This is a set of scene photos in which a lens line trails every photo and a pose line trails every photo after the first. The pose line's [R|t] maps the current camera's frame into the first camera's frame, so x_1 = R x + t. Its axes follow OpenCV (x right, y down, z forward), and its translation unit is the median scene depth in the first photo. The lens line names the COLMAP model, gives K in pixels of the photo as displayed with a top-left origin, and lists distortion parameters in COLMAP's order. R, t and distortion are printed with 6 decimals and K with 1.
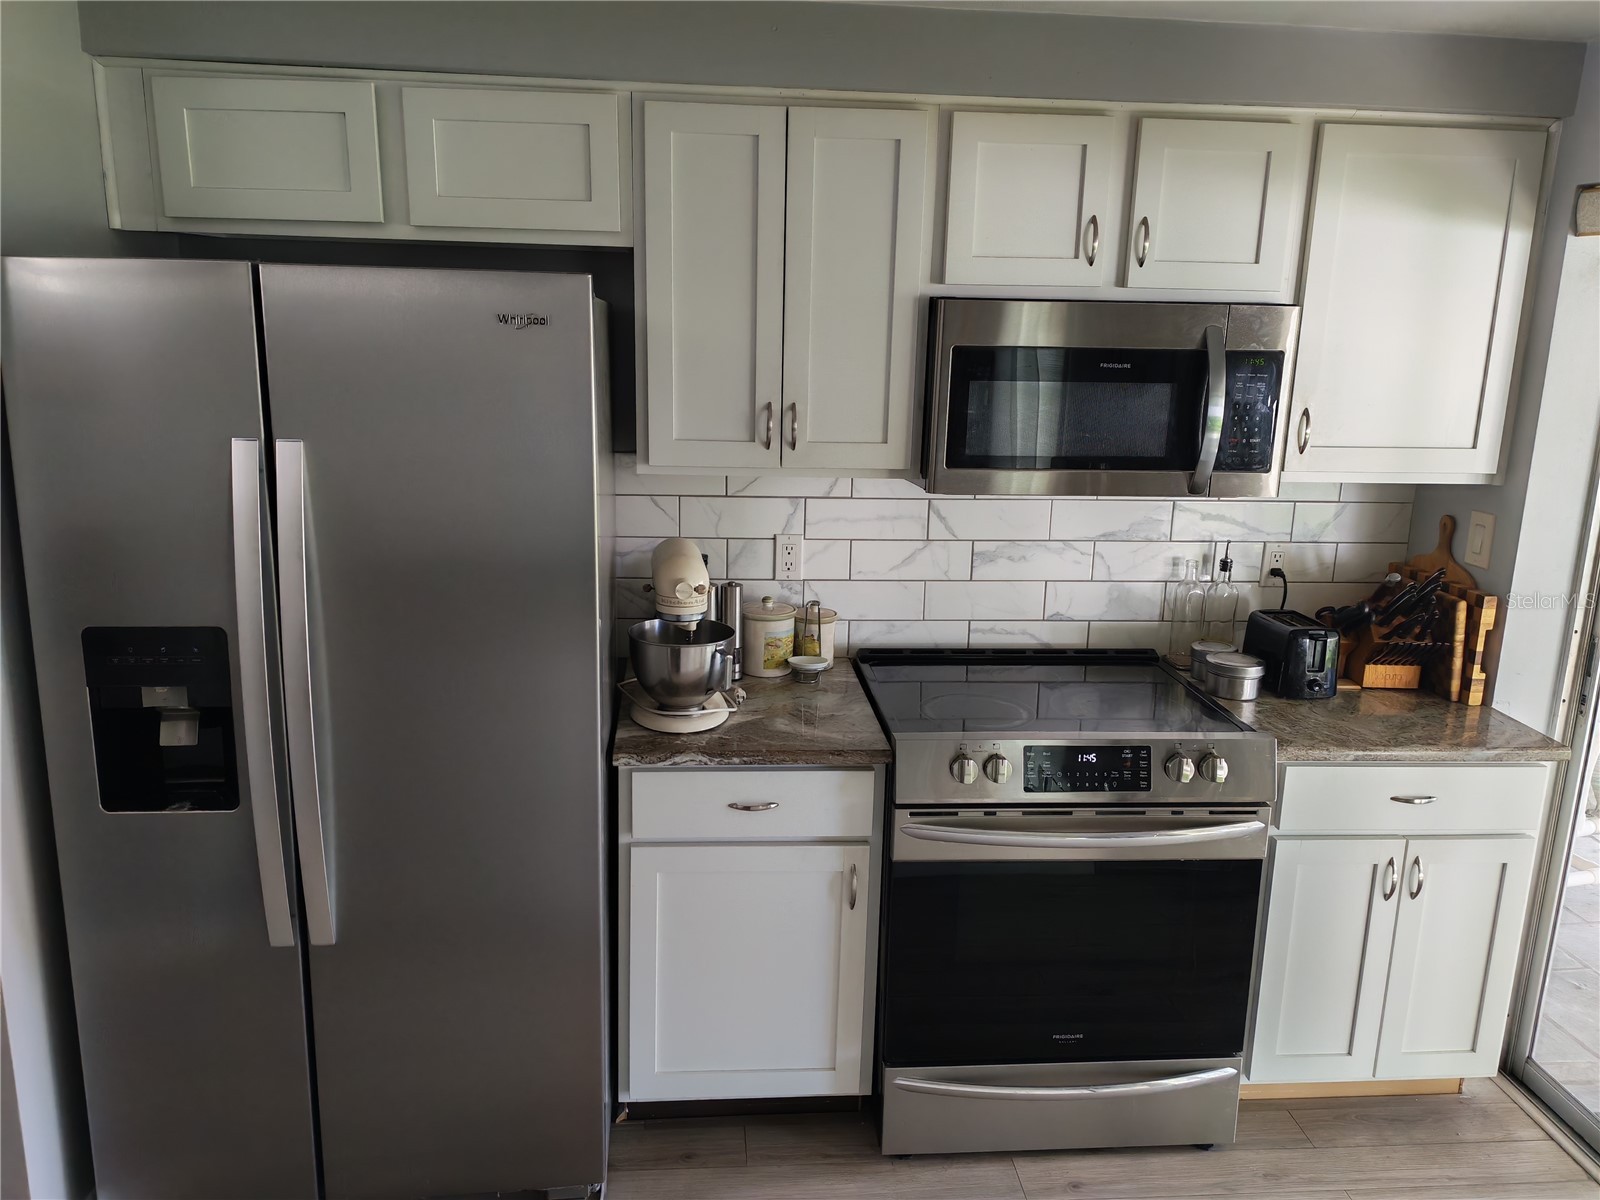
lens RADIAL K [[1208.8, 0, 797.2], [0, 1208.8, 590.4], [0, 0, 1]] dist [0.092002, -0.117027]
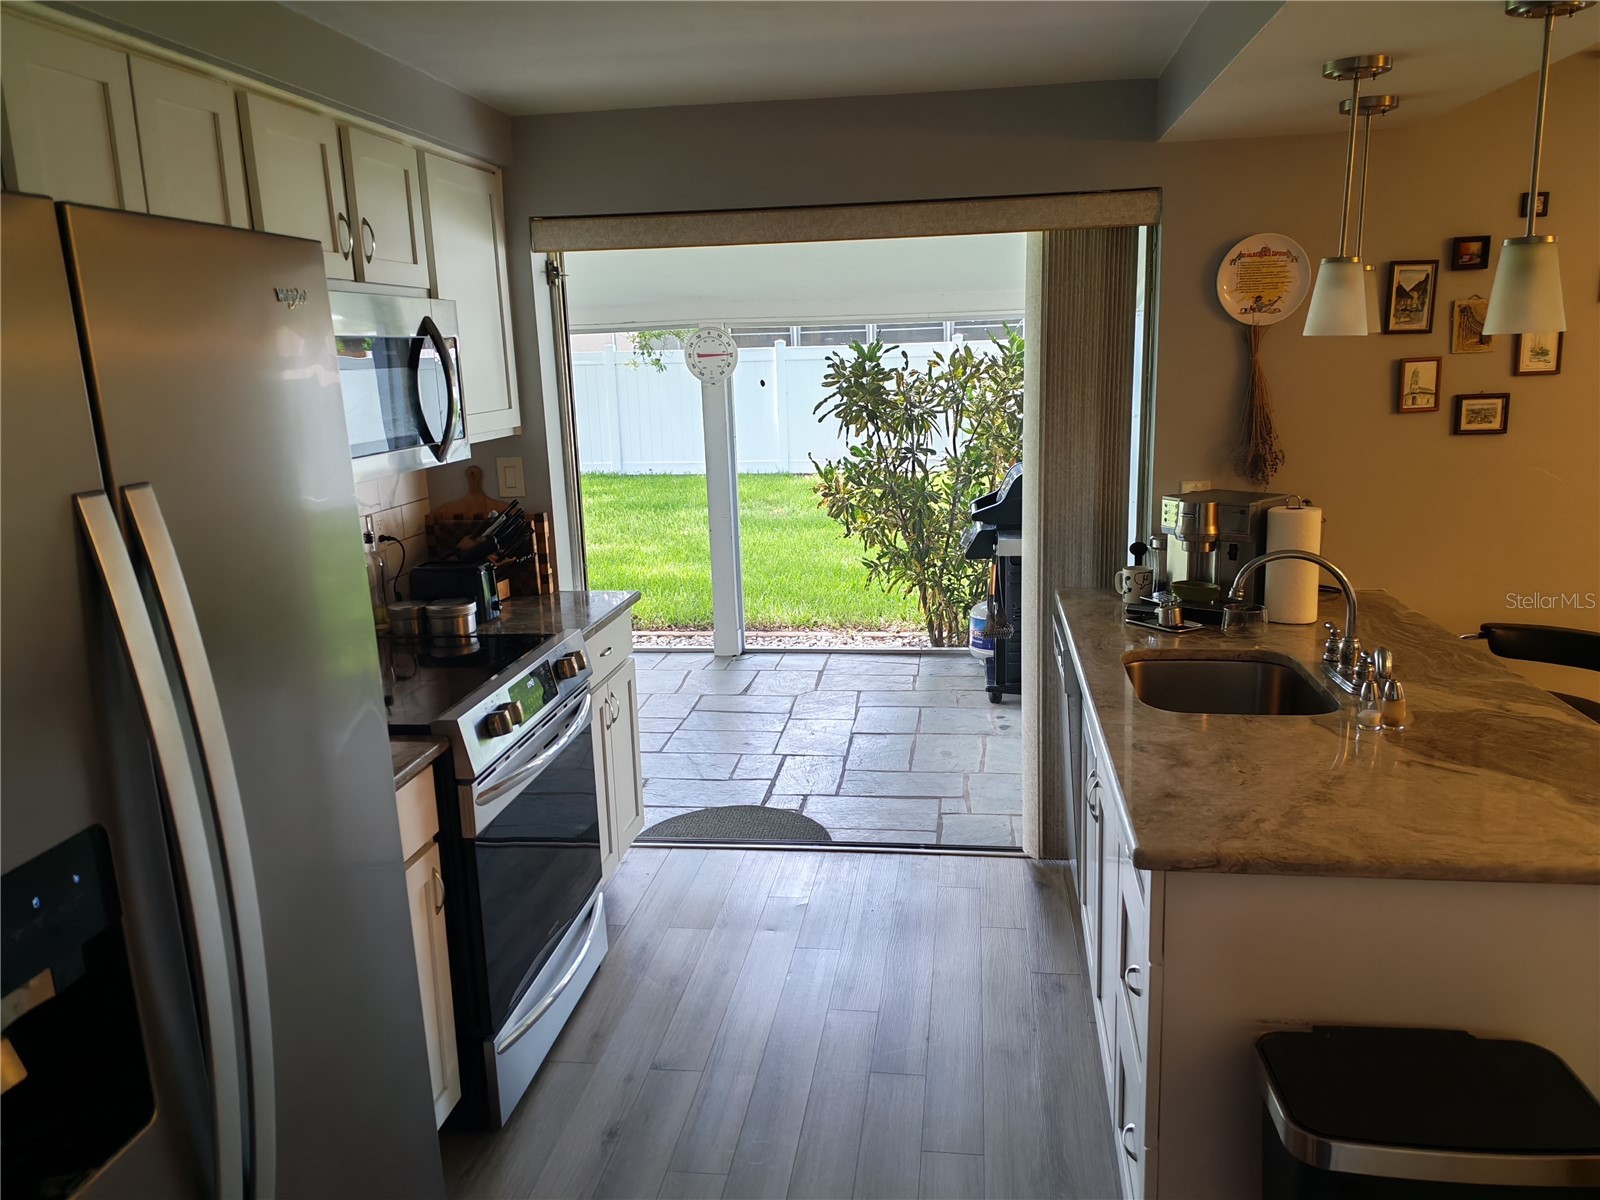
lens RADIAL K [[1208.8, 0, 820.1], [0, 1208.8, 595.4], [0, 0, 1]] dist [0.092002, -0.117027]
pose [[0.204586, -0.231089, 0.951180, -0.741300], [0.258254, 0.950046, 0.175266, -0.070963], [-0.944166, 0.209789, 0.254046, 0.402438]]
